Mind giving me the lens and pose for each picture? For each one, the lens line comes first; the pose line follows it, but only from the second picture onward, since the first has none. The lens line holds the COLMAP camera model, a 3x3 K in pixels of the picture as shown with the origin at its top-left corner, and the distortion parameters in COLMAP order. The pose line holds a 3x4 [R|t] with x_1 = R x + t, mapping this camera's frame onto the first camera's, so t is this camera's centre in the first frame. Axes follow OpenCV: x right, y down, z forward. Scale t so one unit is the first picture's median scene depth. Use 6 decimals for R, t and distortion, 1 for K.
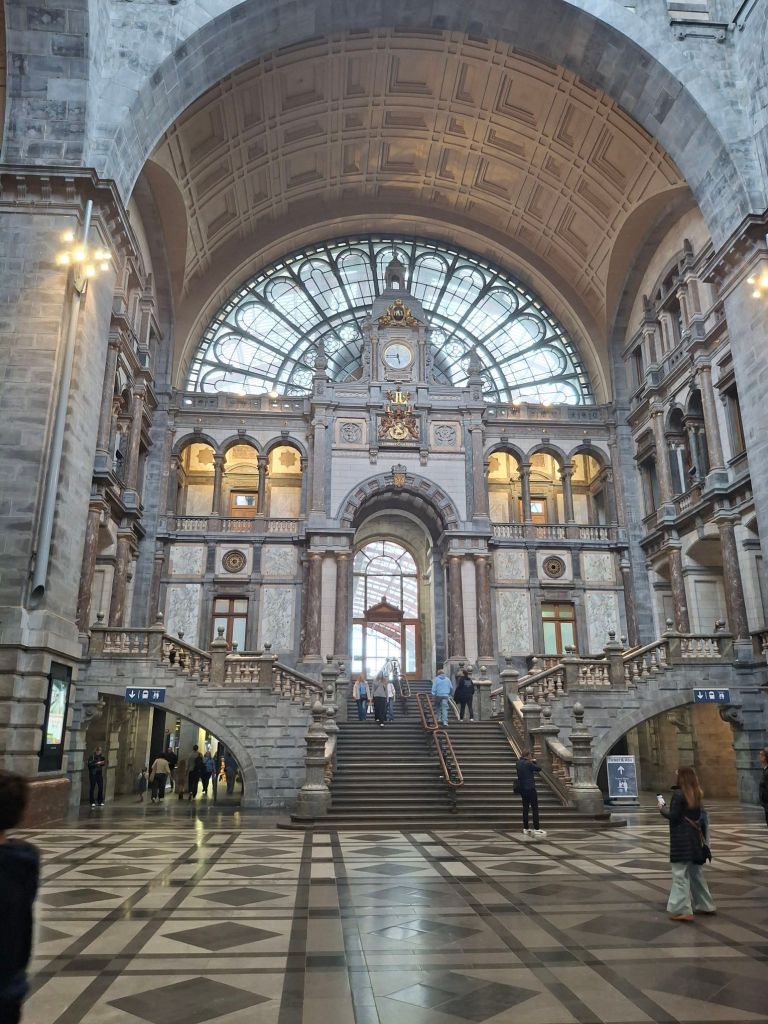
lens RADIAL K [[749.9, 0, 383.2], [0, 749.9, 536.4], [0, 0, 1]] dist [0.076105, -0.267595]
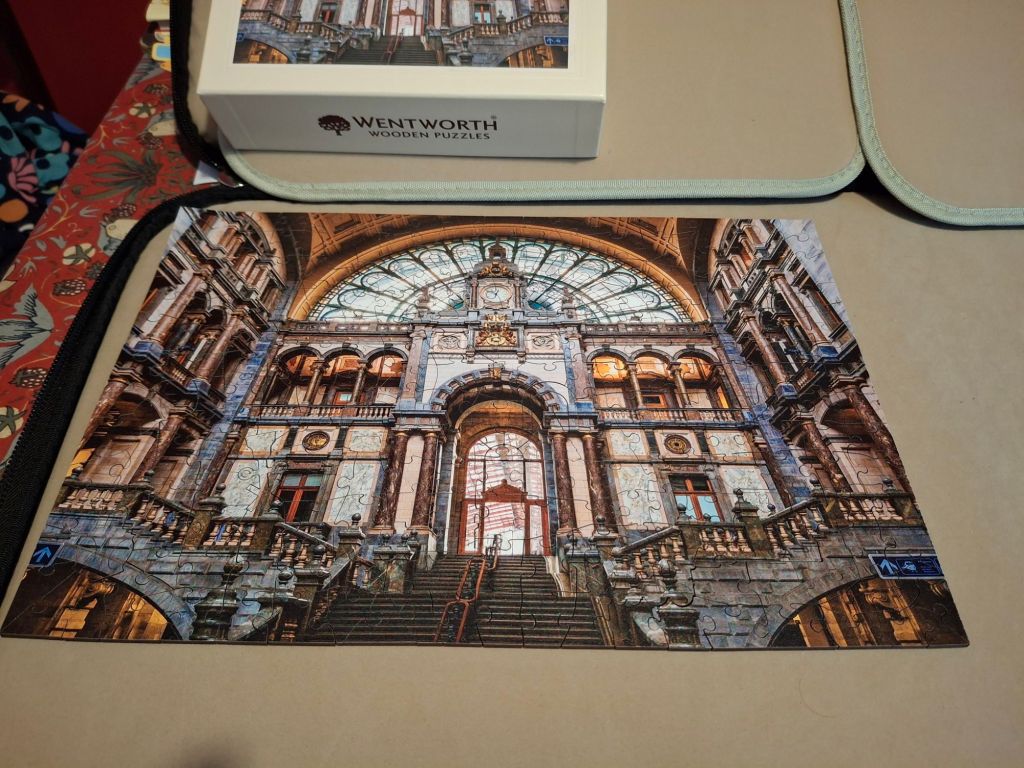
lens RADIAL K [[393.3, 0, 511.2], [0, 393.3, 343.7], [0, 0, 1]] dist [0.008351, -0.000173]
pose [[0.933618, -0.225328, -0.278539, 0.215681], [0.099061, 0.909504, -0.403719, 0.130285], [0.344302, 0.349328, 0.871451, 0.395282]]
